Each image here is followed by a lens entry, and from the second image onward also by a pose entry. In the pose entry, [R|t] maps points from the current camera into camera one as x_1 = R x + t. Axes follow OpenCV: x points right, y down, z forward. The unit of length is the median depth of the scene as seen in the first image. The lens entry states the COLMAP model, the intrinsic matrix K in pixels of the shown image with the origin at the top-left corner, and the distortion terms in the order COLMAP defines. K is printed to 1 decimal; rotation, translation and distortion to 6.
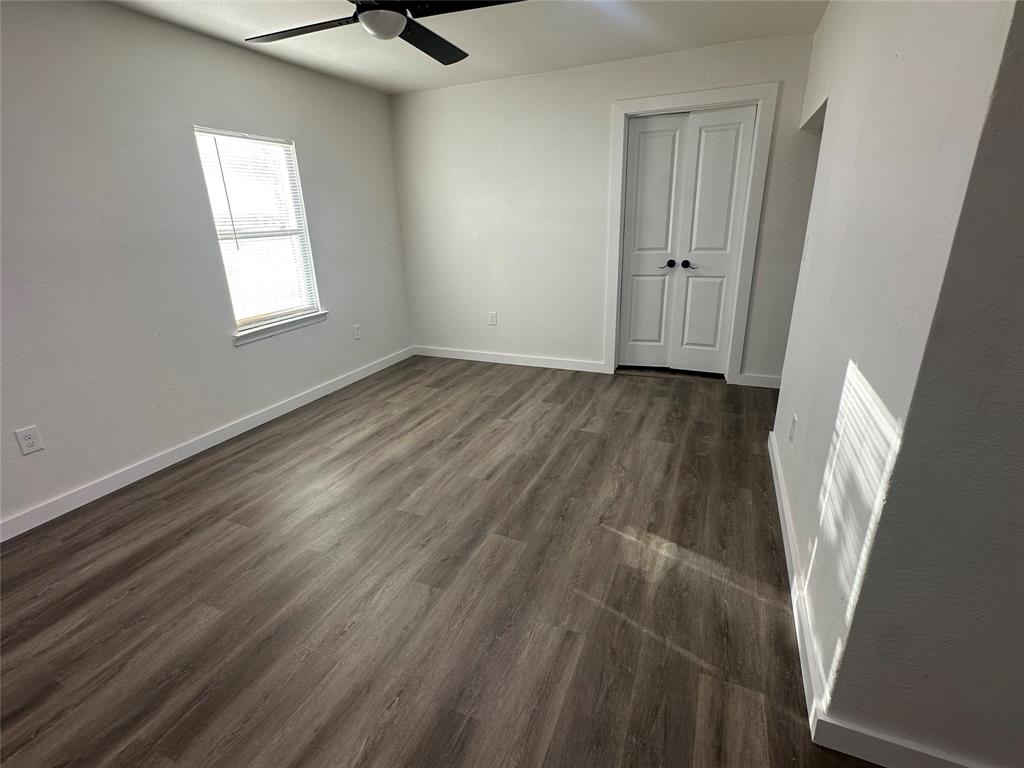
lens RADIAL K [[482.0, 0, 512.0], [0, 482.0, 384.0], [0, 0, 1]] dist [-0.001792, -0.000741]
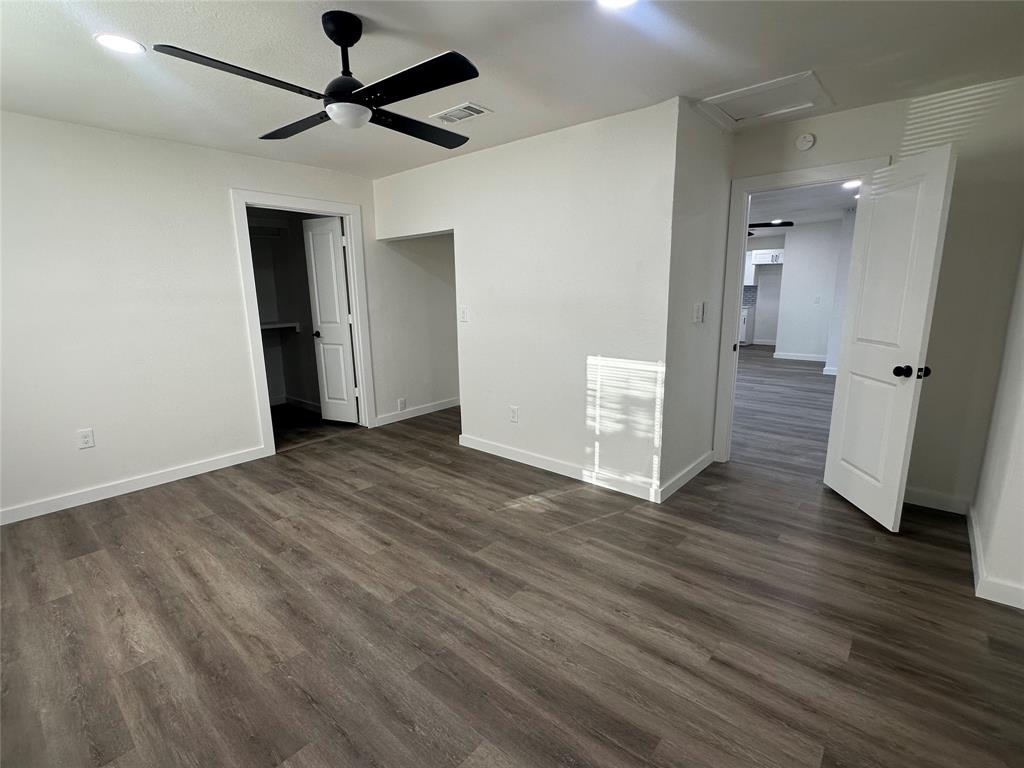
lens RADIAL K [[482.0, 0, 512.0], [0, 482.0, 384.0], [0, 0, 1]] dist [-0.001792, -0.000741]
pose [[0.296340, -0.160800, 0.941449, -0.731848], [0.321048, 0.945137, 0.060373, -0.082001], [-0.899506, 0.284359, 0.331706, 0.292157]]
